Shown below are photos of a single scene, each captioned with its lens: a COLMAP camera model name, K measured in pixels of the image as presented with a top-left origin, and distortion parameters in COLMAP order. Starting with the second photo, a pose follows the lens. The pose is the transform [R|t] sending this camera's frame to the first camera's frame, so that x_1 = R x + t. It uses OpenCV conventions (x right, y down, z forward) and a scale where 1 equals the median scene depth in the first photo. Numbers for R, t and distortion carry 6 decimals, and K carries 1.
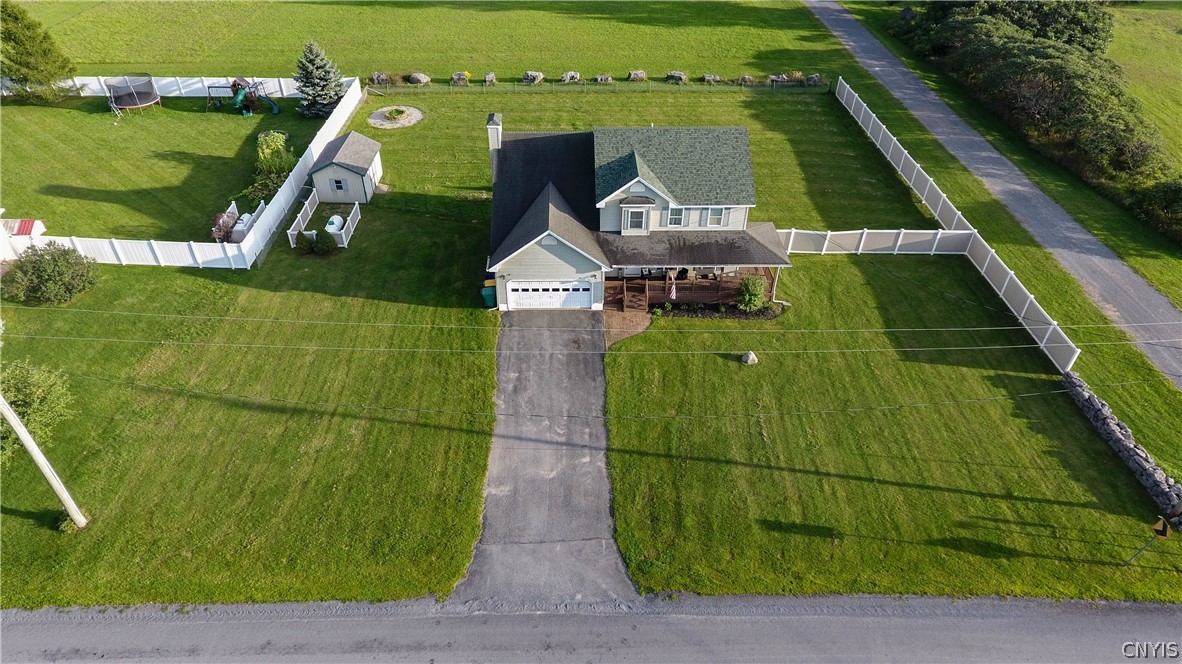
lens RADIAL K [[694.6, 0, 581.7], [0, 694.6, 330.6], [0, 0, 1]] dist [0.000142, 0.003543]
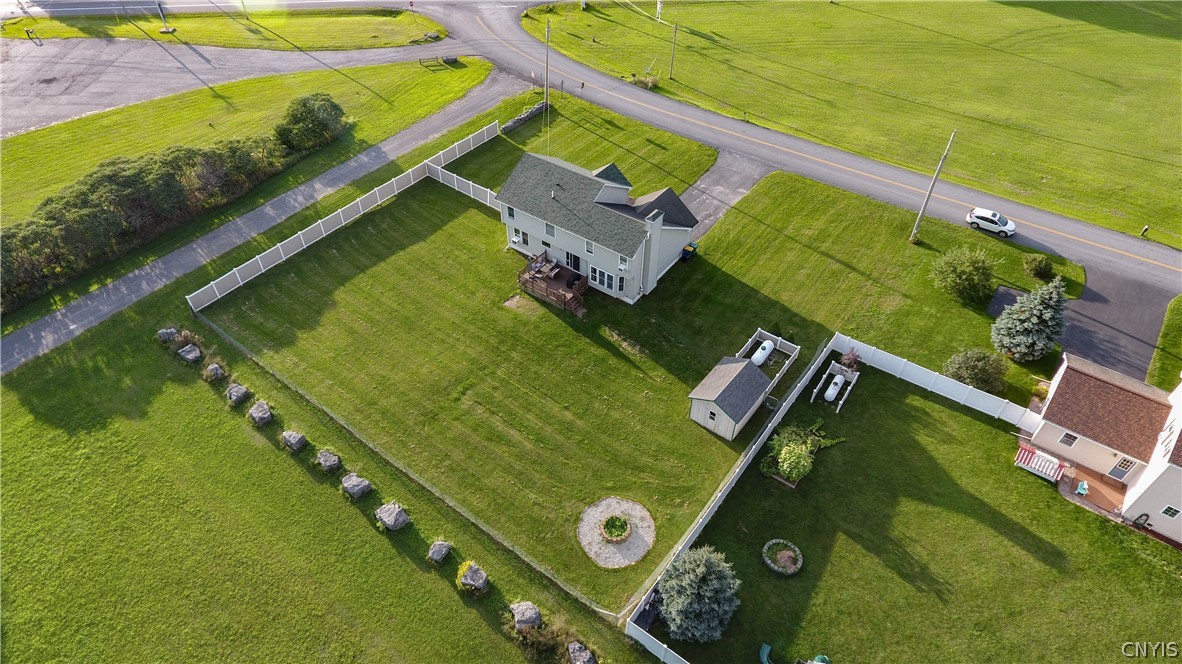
lens RADIAL K [[694.6, 0, 581.7], [0, 694.6, 330.6], [0, 0, 1]] dist [0.000142, 0.003543]
pose [[-0.788861, -0.424201, 0.444693, -0.698596], [0.391511, 0.210882, 0.895683, -1.493905], [-0.473727, 0.880672, -0.000277, 1.236871]]
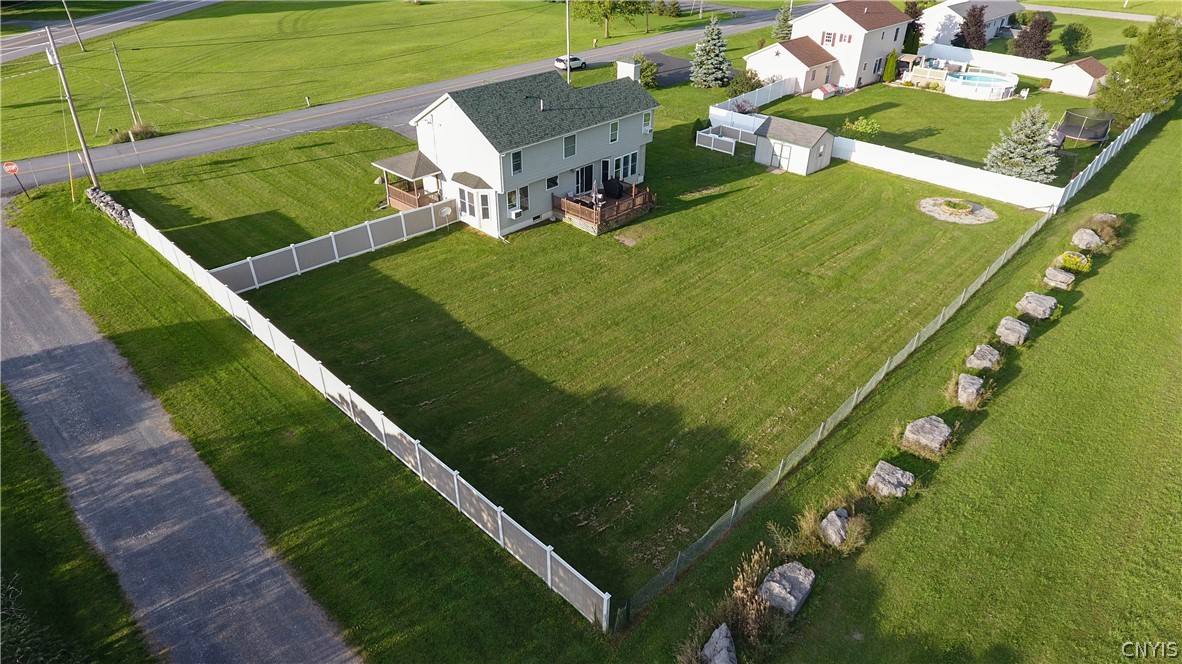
lens RADIAL K [[694.6, 0, 581.7], [0, 694.6, 330.6], [0, 0, 1]] dist [0.000142, 0.003543]
pose [[-0.707376, 0.369804, -0.602382, 0.805181], [-0.456953, 0.410937, 0.788875, -0.996046], [0.539270, 0.833292, -0.121704, 1.453385]]
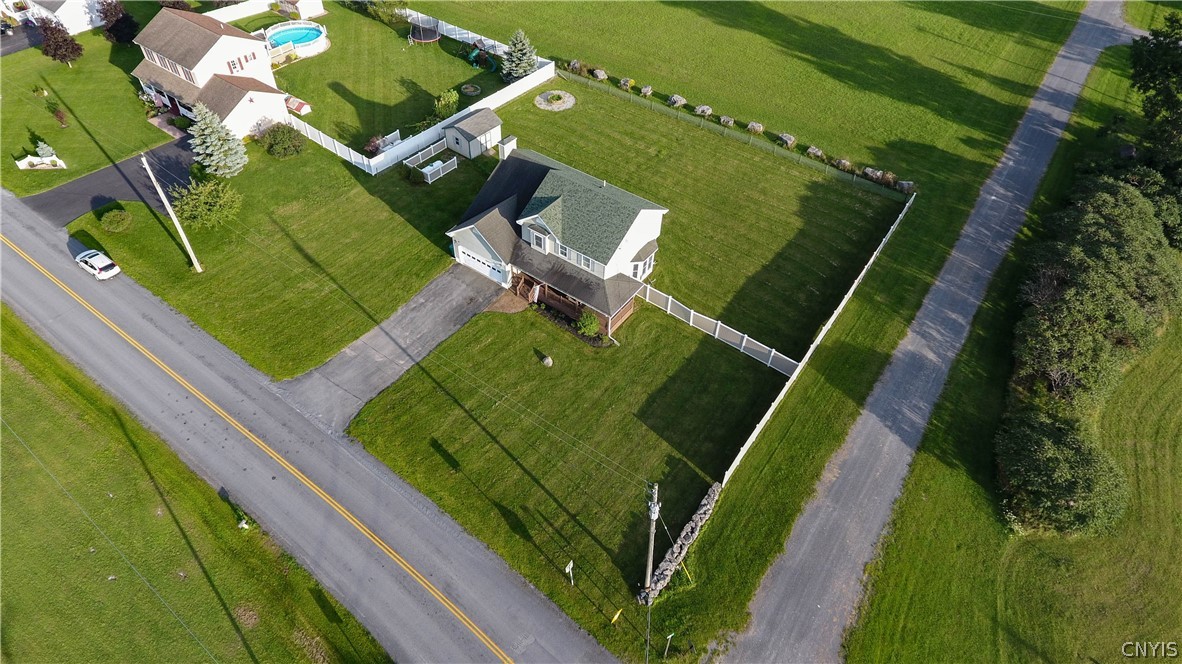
lens RADIAL K [[661.6, 0, 595.6], [0, 661.6, 329.8], [0, 0, 1]] dist [0.003009, 0.000356]
pose [[0.800737, 0.446604, -0.399206, 0.741495], [-0.400416, 0.894730, 0.197799, -0.289913], [0.445520, 0.001463, 0.895271, -0.157208]]
